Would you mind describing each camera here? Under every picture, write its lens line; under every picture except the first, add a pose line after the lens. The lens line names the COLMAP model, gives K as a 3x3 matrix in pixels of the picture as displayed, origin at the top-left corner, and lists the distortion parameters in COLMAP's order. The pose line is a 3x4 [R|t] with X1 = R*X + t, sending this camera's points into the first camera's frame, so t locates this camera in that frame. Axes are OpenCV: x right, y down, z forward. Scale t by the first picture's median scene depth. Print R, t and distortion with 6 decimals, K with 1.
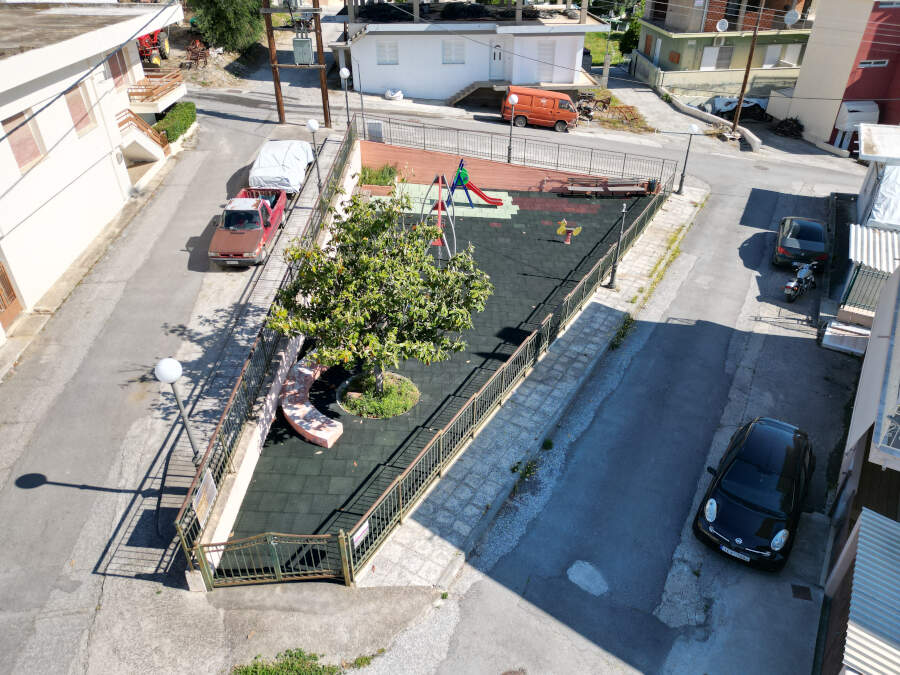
lens RADIAL K [[631.3, 0, 450.0], [0, 631.3, 337.5], [0, 0, 1]] dist [0.005145, 0.000707]
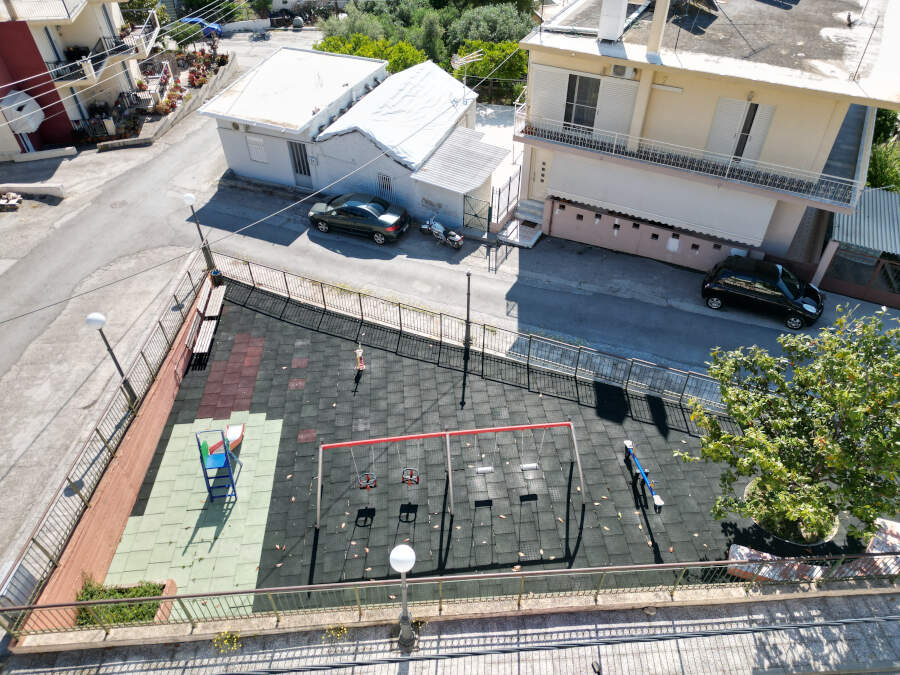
lens RADIAL K [[631.3, 0, 450.0], [0, 631.3, 337.5], [0, 0, 1]] dist [0.005145, 0.000707]
pose [[-0.086555, -0.658372, 0.747700, -0.463248], [0.546178, 0.596316, 0.588300, -0.683321], [-0.833186, 0.459297, 0.307974, 0.759467]]
